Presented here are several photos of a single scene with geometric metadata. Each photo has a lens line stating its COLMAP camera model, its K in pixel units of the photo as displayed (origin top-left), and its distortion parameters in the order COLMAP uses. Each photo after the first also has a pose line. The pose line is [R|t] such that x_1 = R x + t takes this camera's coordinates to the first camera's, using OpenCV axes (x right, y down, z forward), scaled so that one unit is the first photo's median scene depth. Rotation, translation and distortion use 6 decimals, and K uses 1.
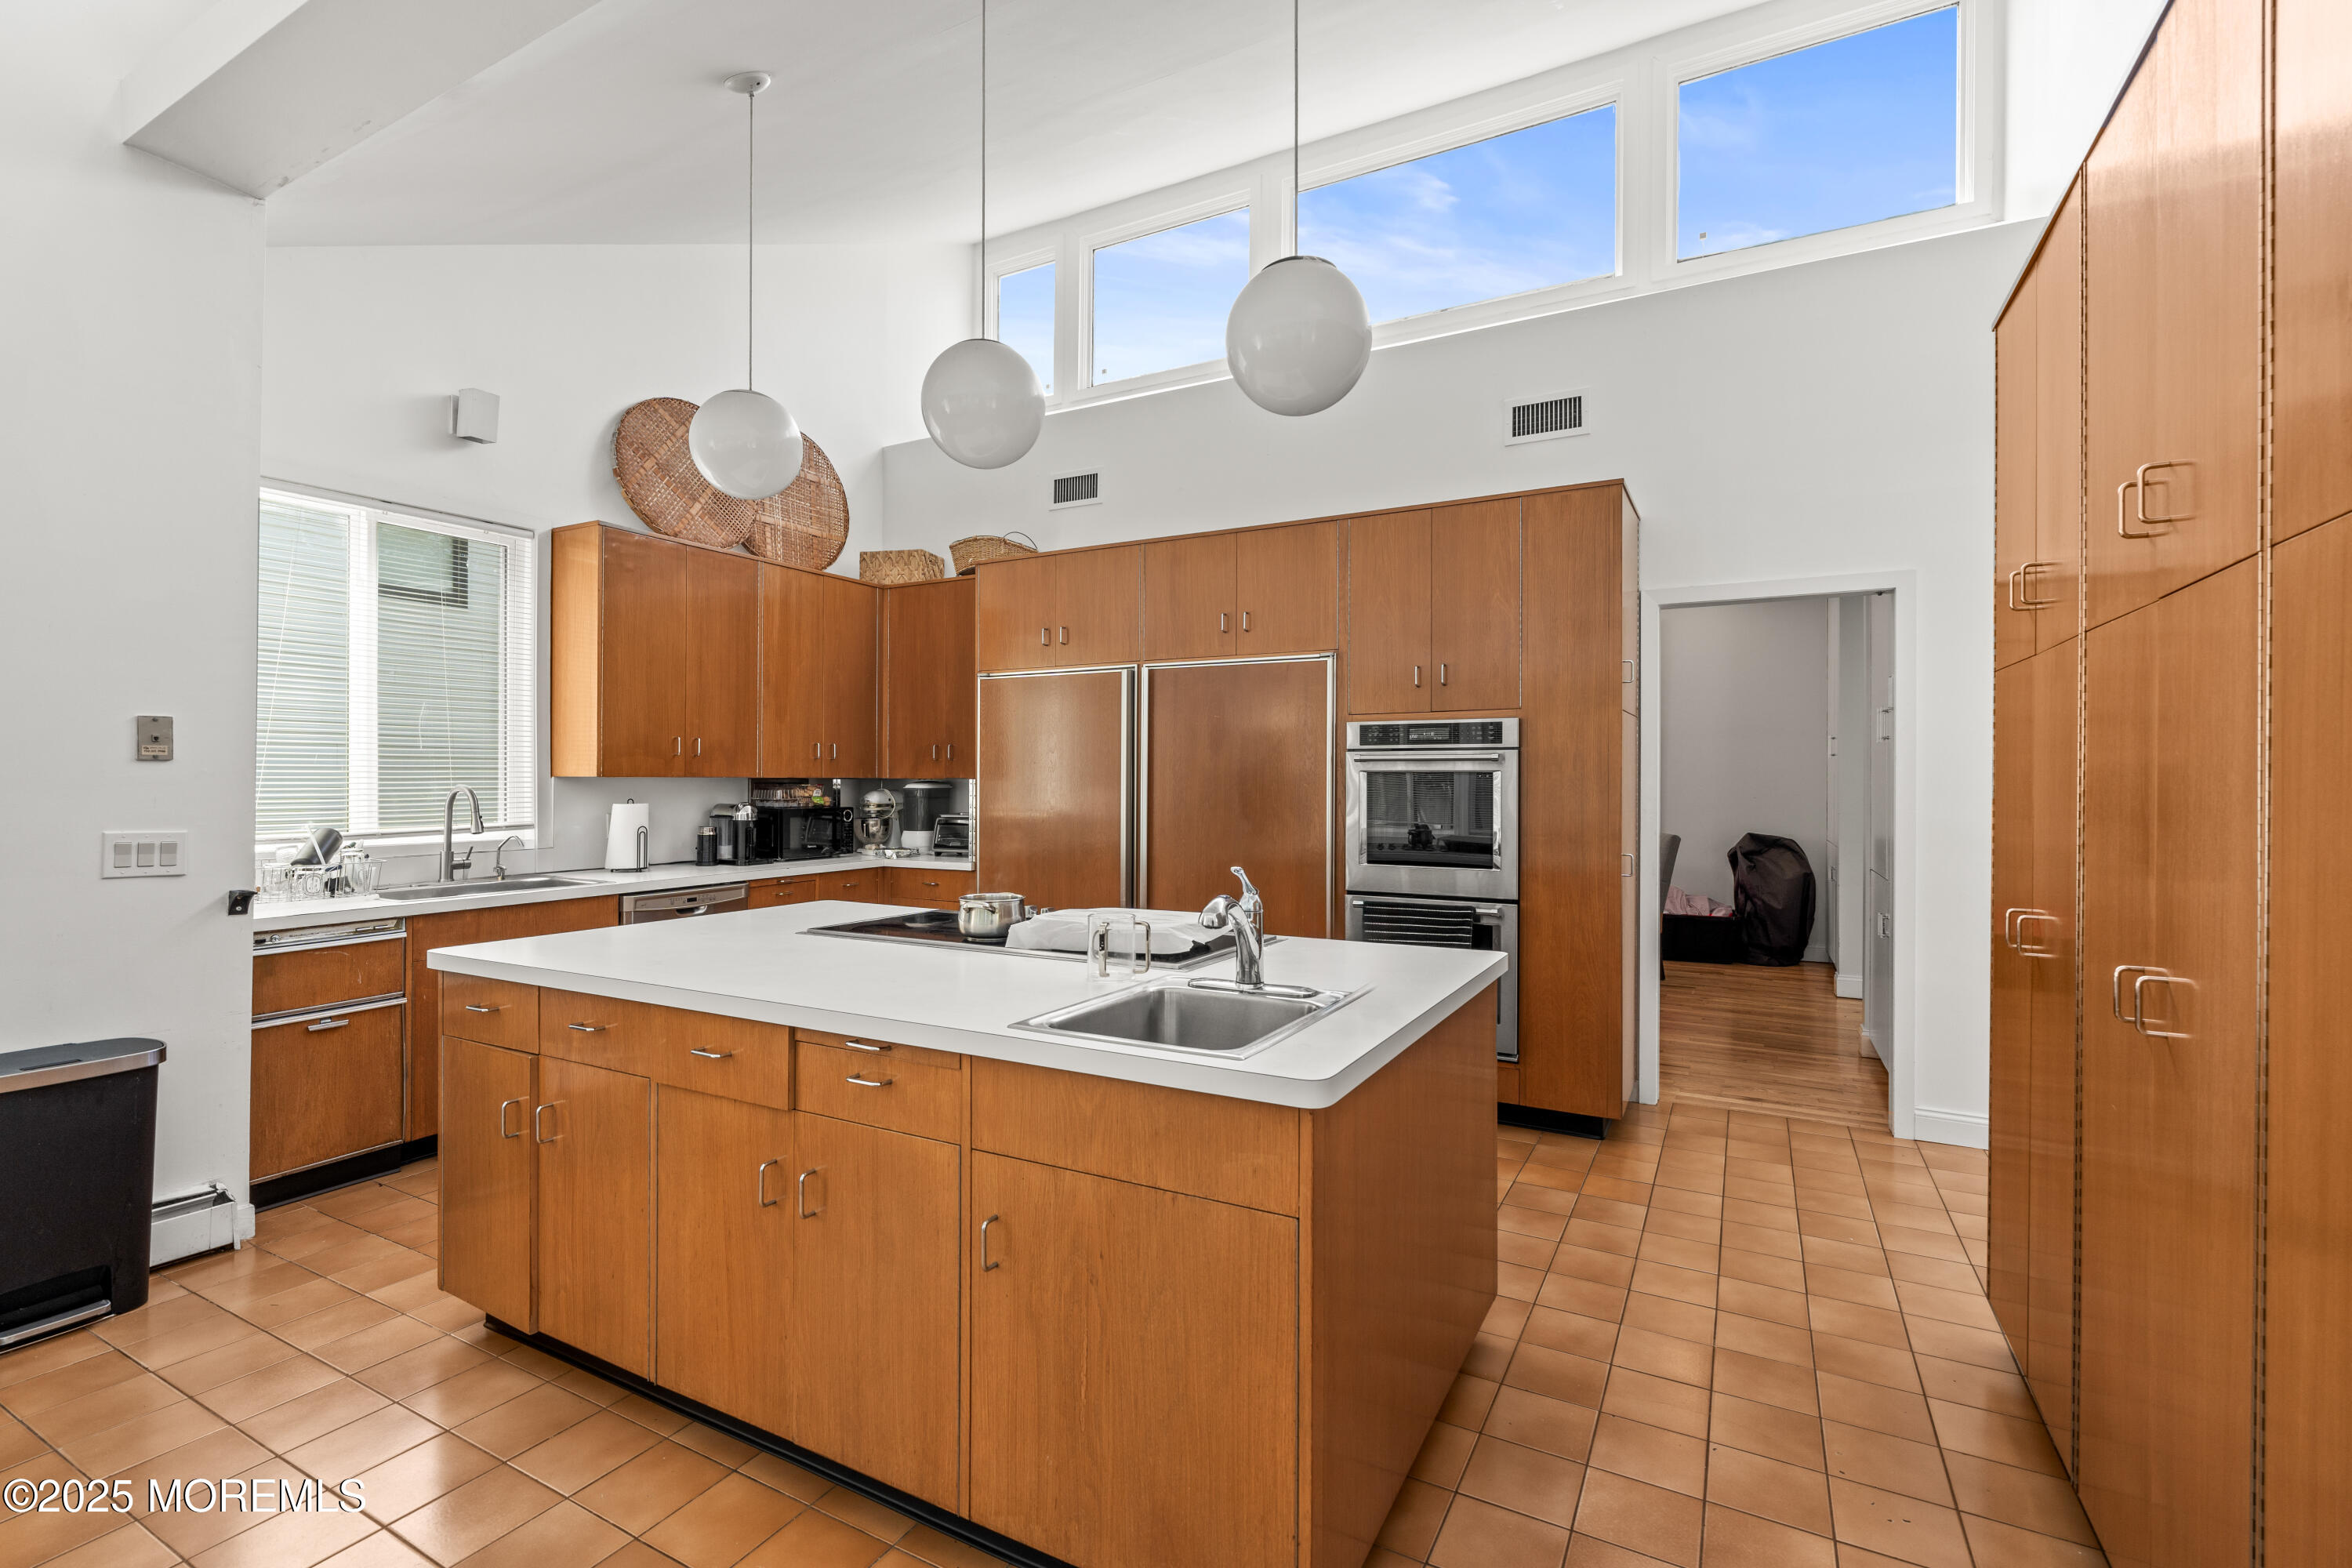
lens RADIAL K [[1049.0, 0, 1169.2], [0, 1049.0, 780.2], [0, 0, 1]] dist [-0.001320, -0.000121]
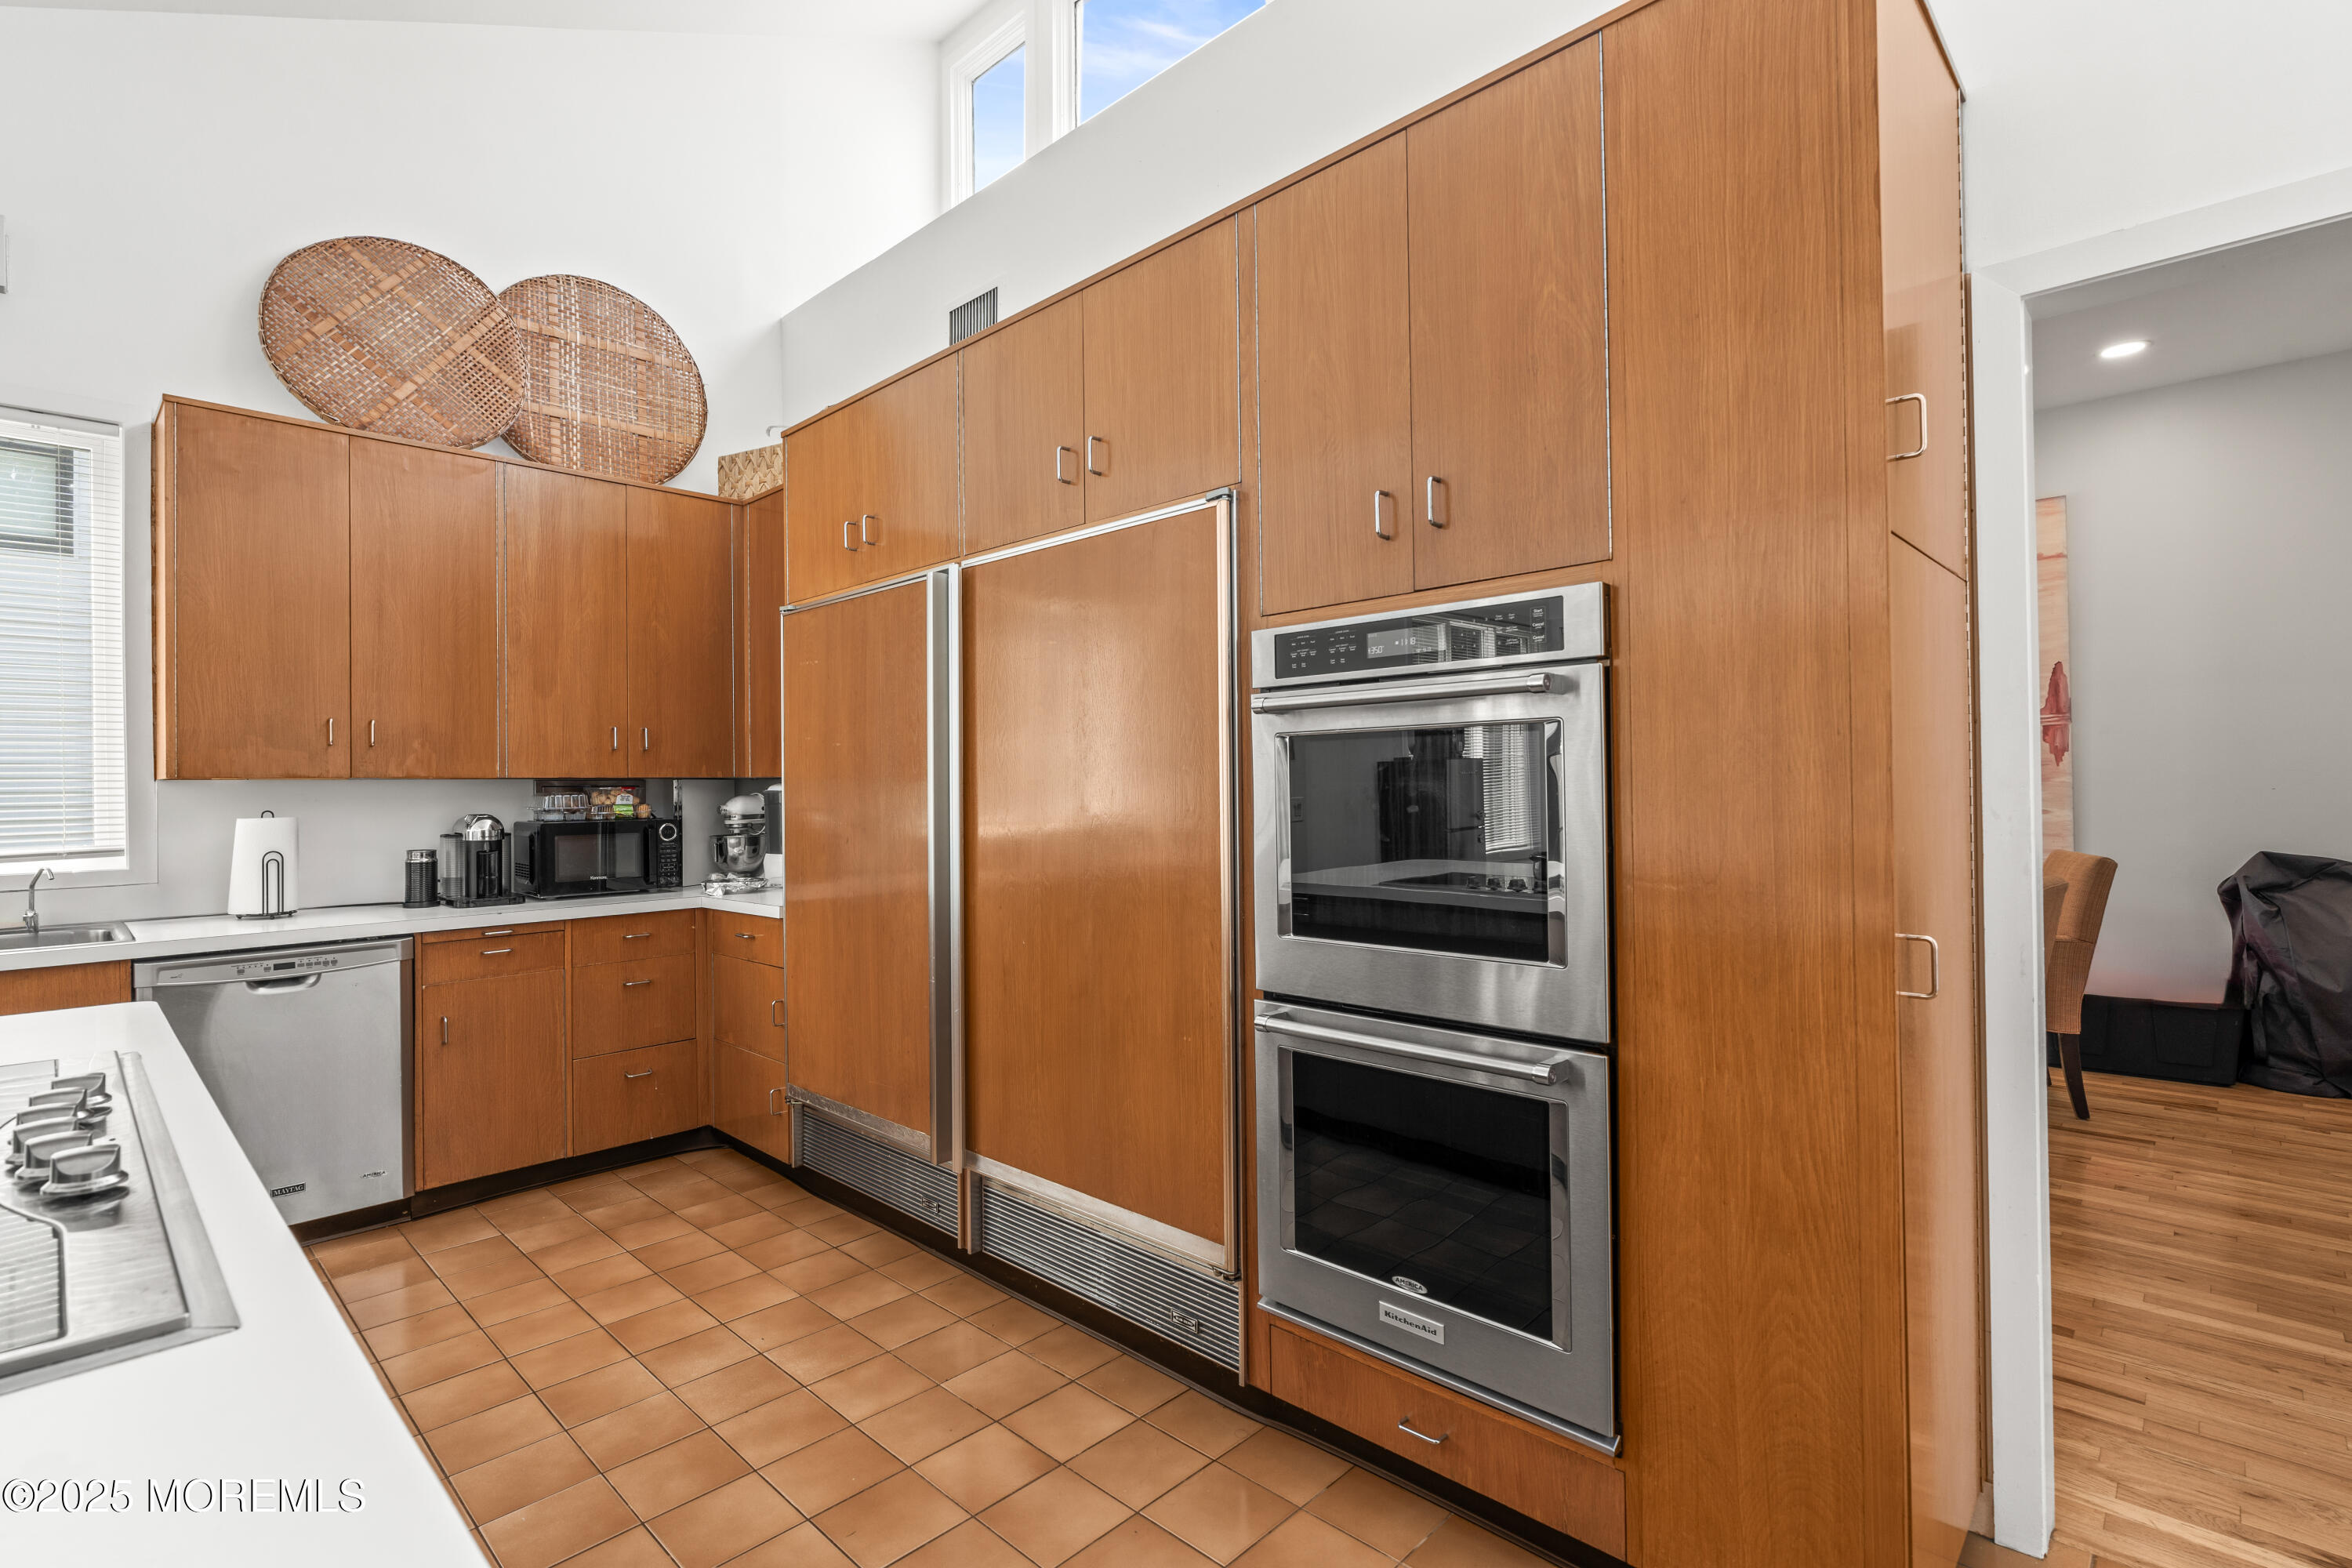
lens RADIAL K [[1092.7, 0, 1174.5], [0, 1092.7, 779.7], [0, 0, 1]] dist [-0.003148, -0.000519]
pose [[0.964932, -0.017827, -0.261892, 0.241786], [0.015874, 0.999828, -0.009571, 0.013955], [0.262018, 0.005078, 0.965050, 0.478021]]
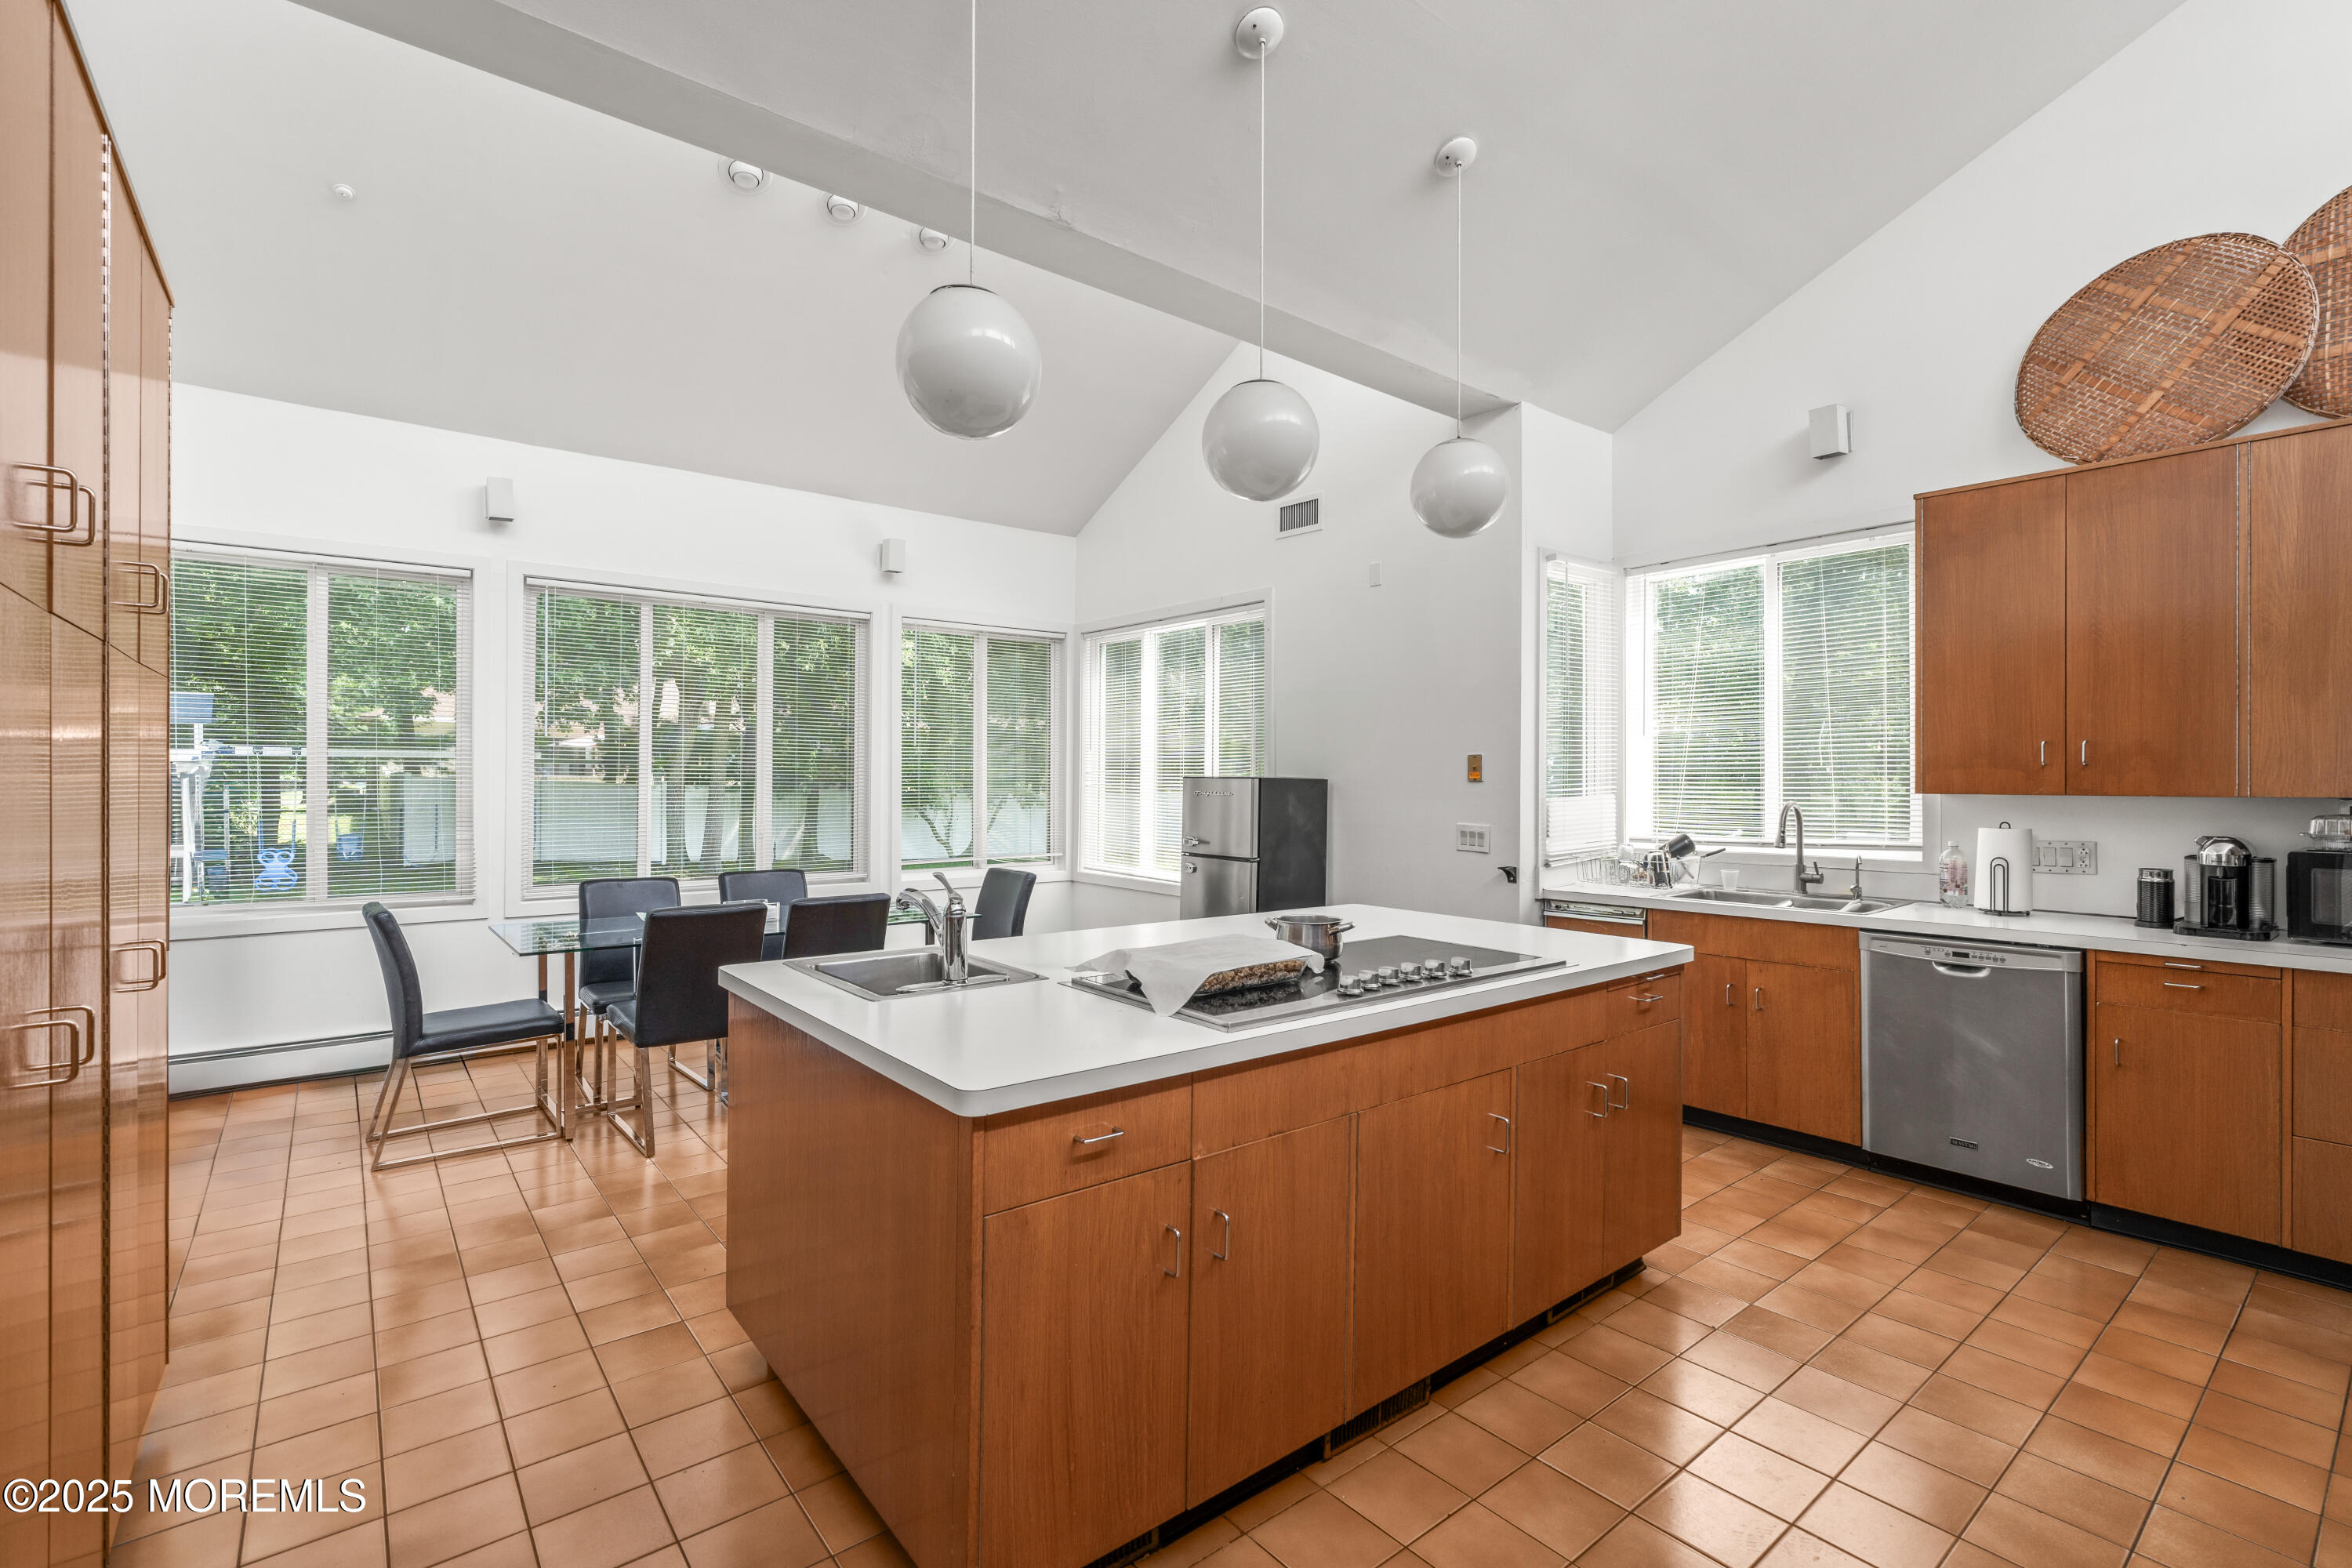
lens RADIAL K [[1049.0, 0, 1169.2], [0, 1049.0, 780.2], [0, 0, 1]] dist [-0.001320, -0.000121]
pose [[-0.386015, -0.005892, -0.922474, 0.458191], [-0.005648, 0.999976, -0.004024, -0.006916], [0.922475, 0.003657, -0.386039, 0.734182]]
